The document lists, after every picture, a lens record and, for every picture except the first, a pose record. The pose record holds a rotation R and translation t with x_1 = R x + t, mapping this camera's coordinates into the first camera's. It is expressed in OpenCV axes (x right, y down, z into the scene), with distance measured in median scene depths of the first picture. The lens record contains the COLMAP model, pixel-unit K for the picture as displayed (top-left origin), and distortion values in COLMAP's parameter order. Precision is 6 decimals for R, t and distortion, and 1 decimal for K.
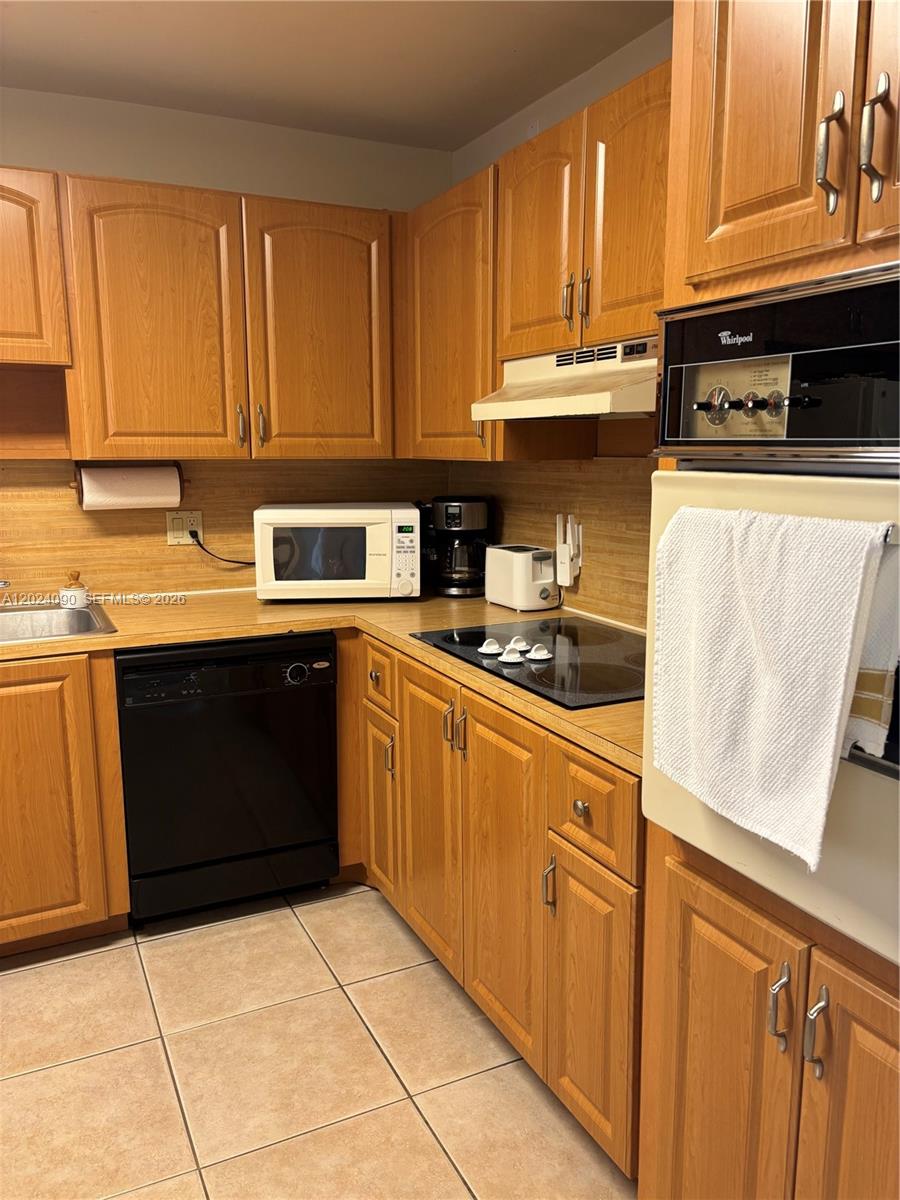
lens RADIAL K [[910.8, 0, 450.0], [0, 910.8, 600.0], [0, 0, 1]] dist [0.034214, -0.051021]
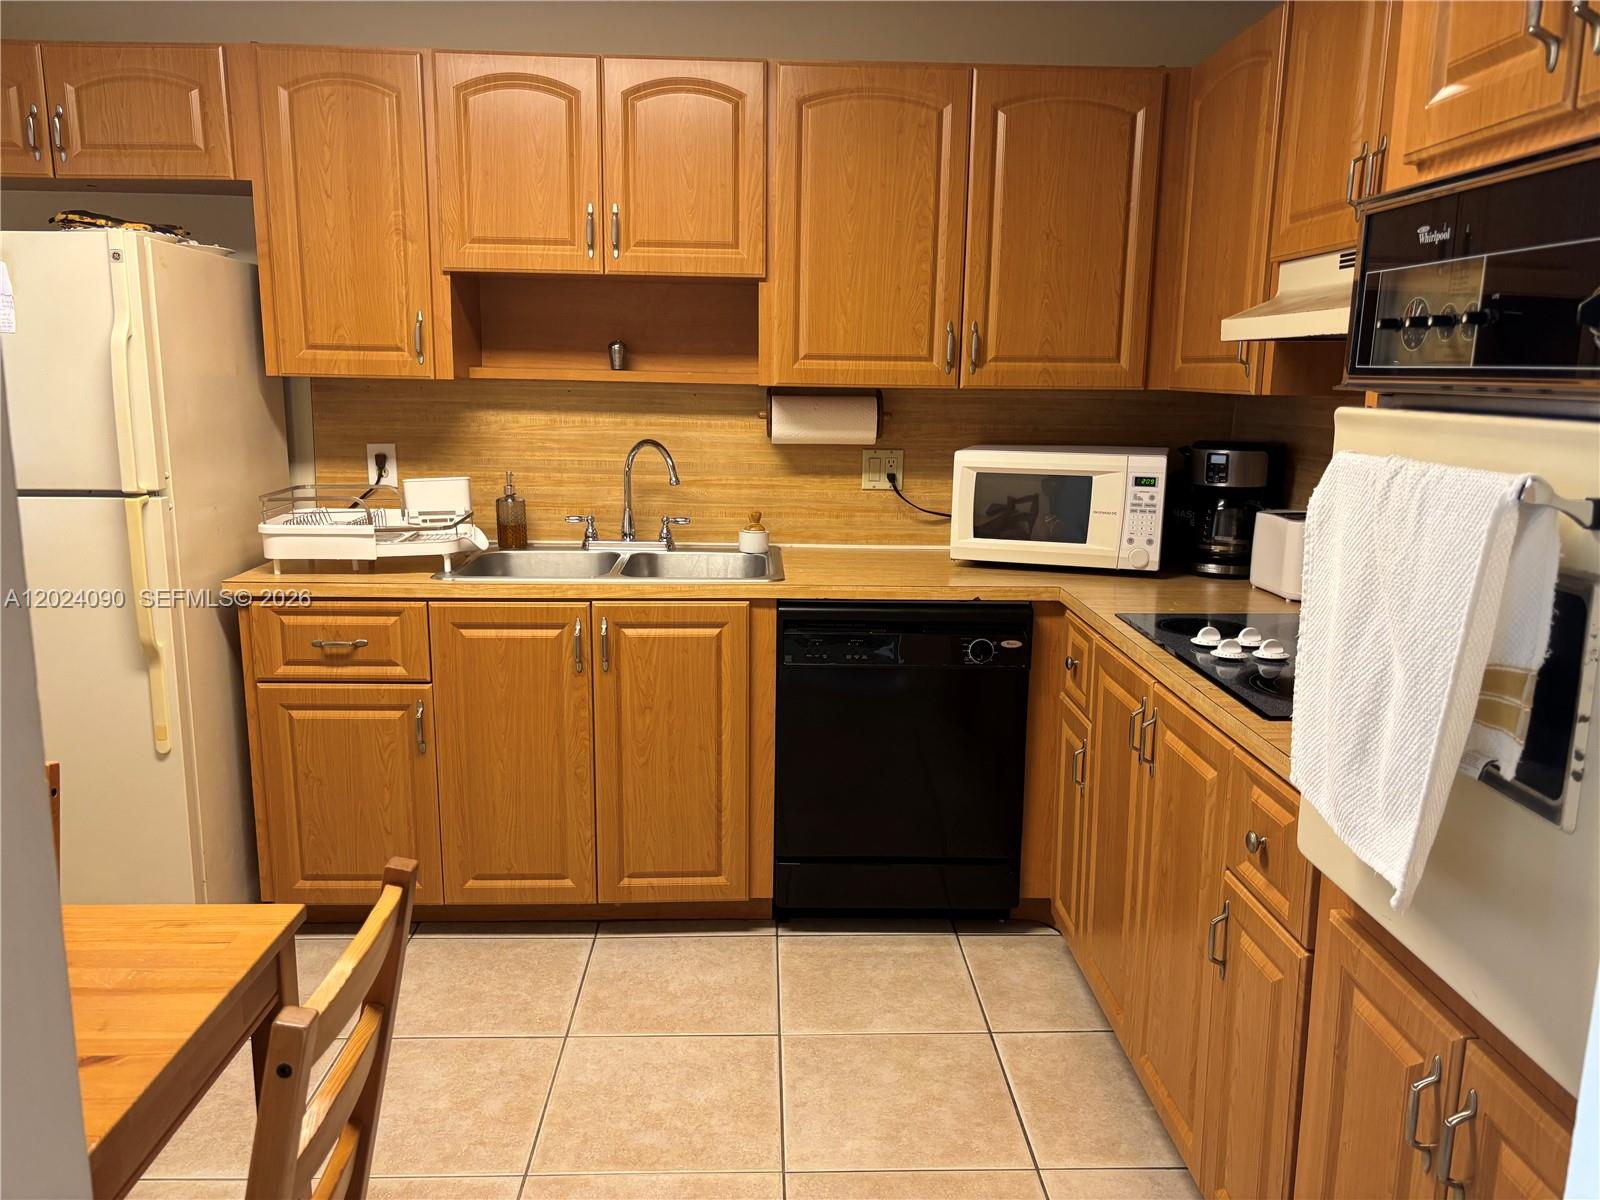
lens RADIAL K [[1214.4, 0, 800.0], [0, 1214.4, 600.0], [0, 0, 1]] dist [0.034214, -0.051021]
pose [[0.912288, 0.090340, -0.399461, 0.127973], [-0.084574, 0.995901, 0.032078, 0.015111], [0.400721, 0.004520, 0.916189, -0.073631]]
